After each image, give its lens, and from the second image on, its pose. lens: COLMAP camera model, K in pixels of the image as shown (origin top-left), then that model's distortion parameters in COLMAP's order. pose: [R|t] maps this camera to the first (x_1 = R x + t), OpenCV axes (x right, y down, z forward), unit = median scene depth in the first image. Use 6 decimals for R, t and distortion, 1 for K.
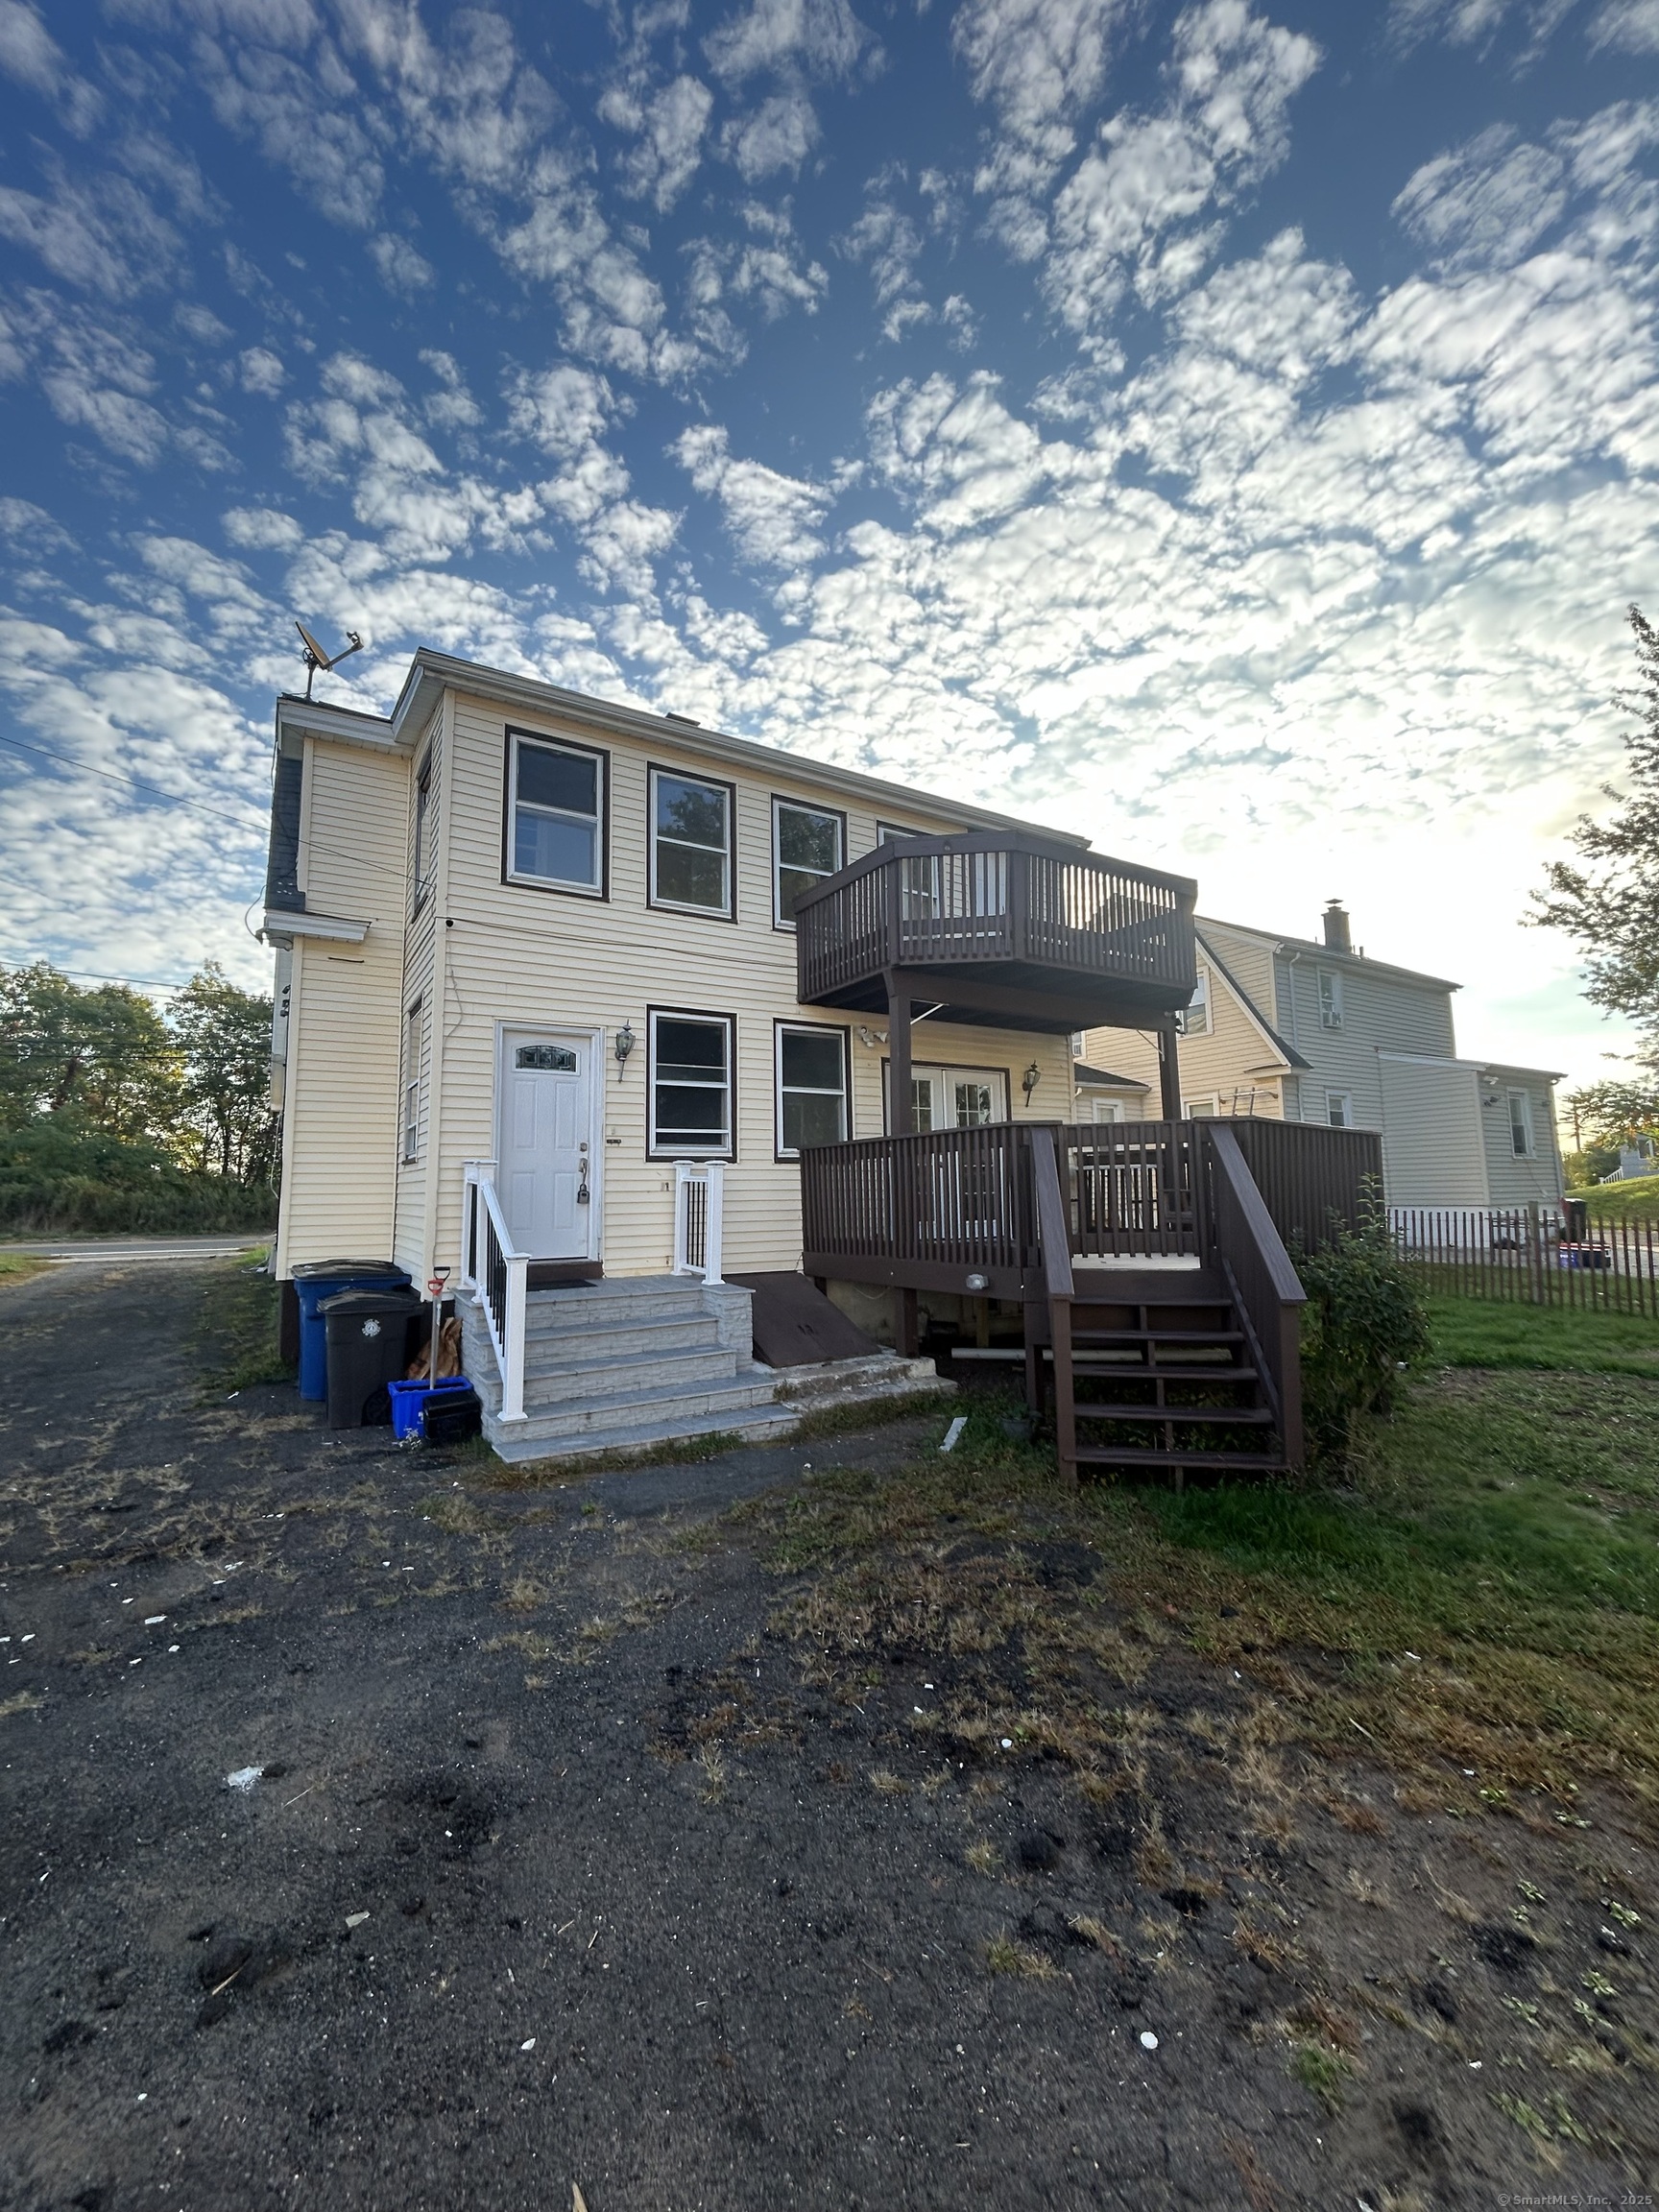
lens RADIAL K [[894.7, 0, 830.3], [0, 894.7, 1102.3], [0, 0, 1]] dist [0.001116, -0.000420]
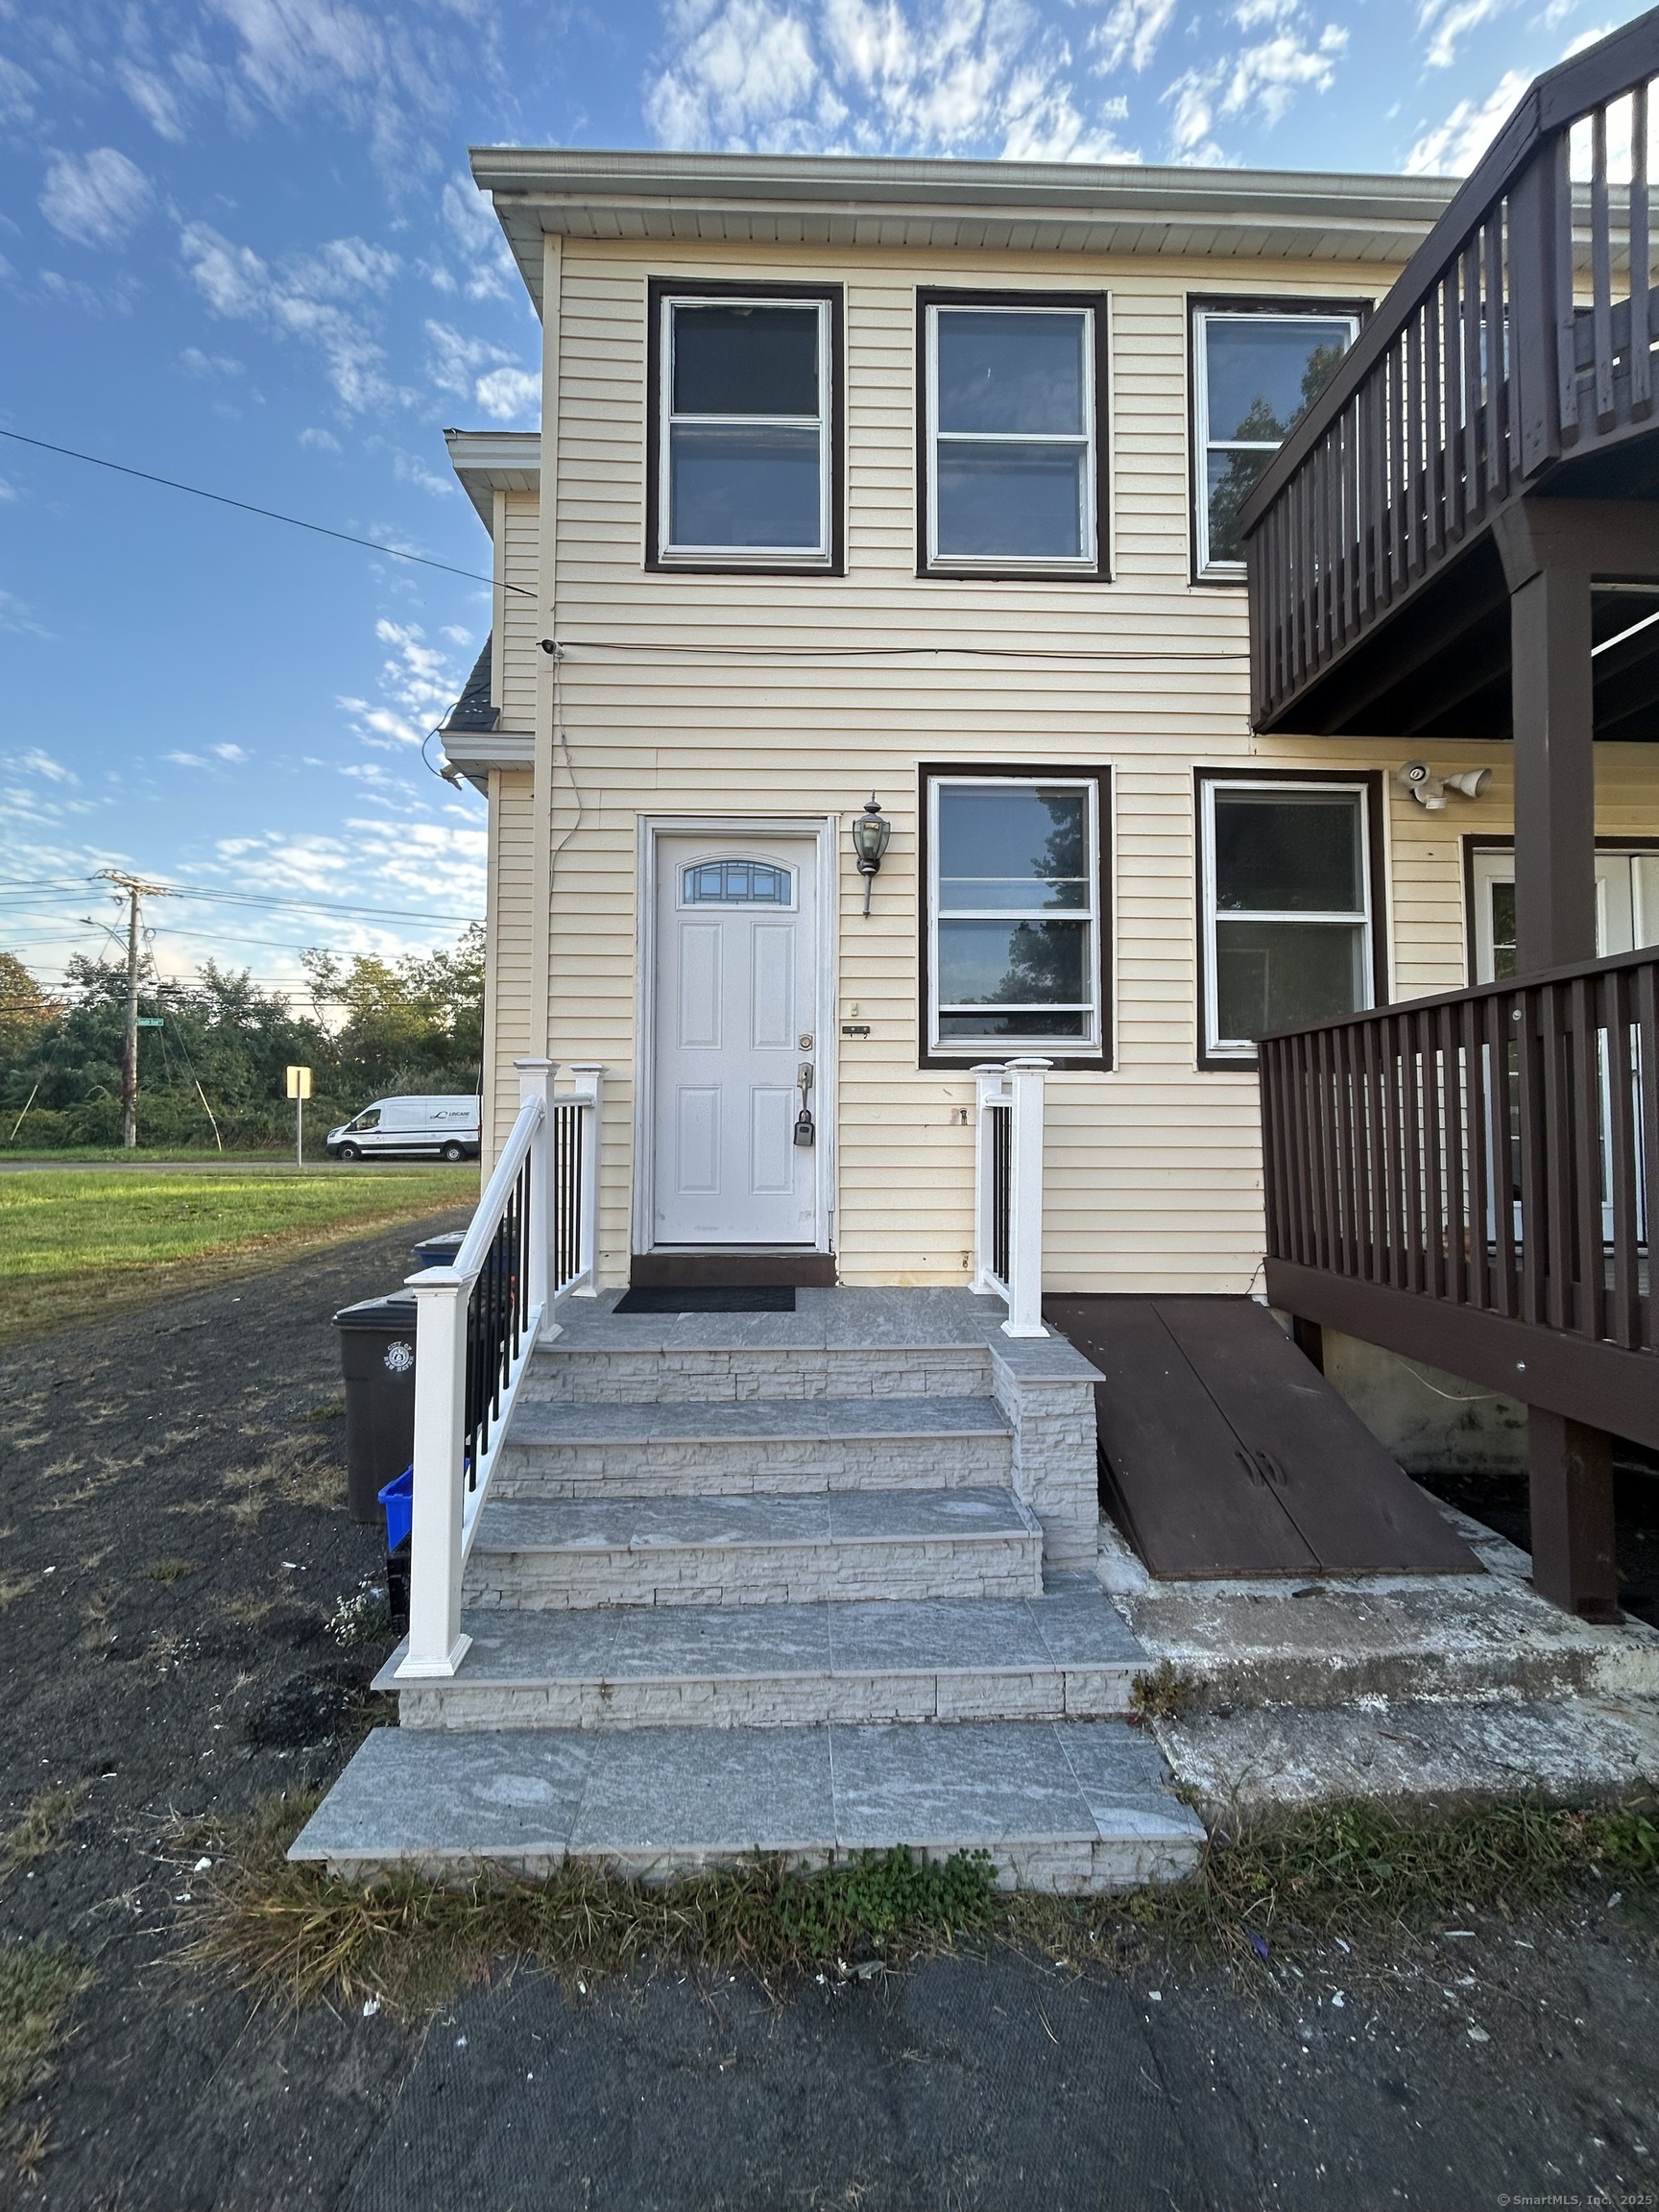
lens RADIAL K [[894.7, 0, 832.2], [0, 894.7, 1097.6], [0, 0, 1]] dist [0.001116, -0.000420]
pose [[0.863730, -0.001720, -0.503953, 0.011118], [0.036975, 0.997515, 0.059967, 0.050680], [0.502597, -0.070429, 0.861647, 0.526121]]
